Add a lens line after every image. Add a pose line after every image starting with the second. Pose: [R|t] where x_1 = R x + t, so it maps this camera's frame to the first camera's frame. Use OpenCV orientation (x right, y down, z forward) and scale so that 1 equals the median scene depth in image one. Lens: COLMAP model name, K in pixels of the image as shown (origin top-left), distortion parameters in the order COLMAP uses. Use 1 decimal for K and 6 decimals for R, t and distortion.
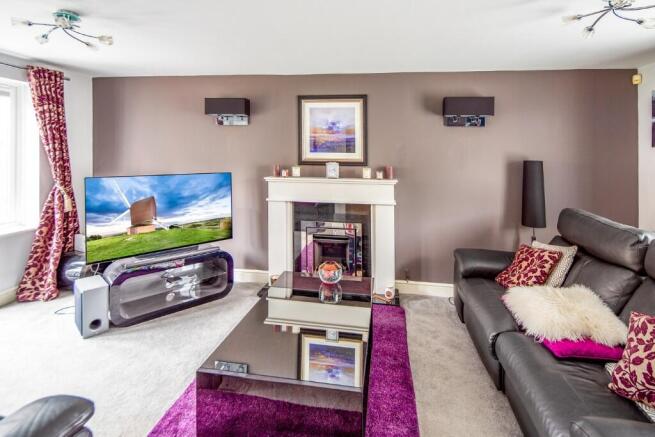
lens RADIAL K [[328.3, 0, 345.7], [0, 328.3, 215.8], [0, 0, 1]] dist [0.000951, -0.000308]
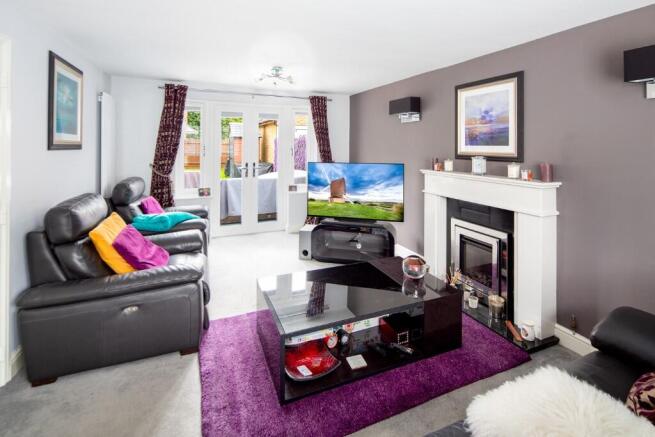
lens RADIAL K [[316.1, 0, 327.5], [0, 316.1, 218.5], [0, 0, 1]] dist [-0.000086, -0.000391]
pose [[0.505208, 0.185943, -0.842728, 0.505606], [-0.163274, 0.979471, 0.118234, -0.034748], [0.847412, 0.077863, 0.525196, 0.224624]]
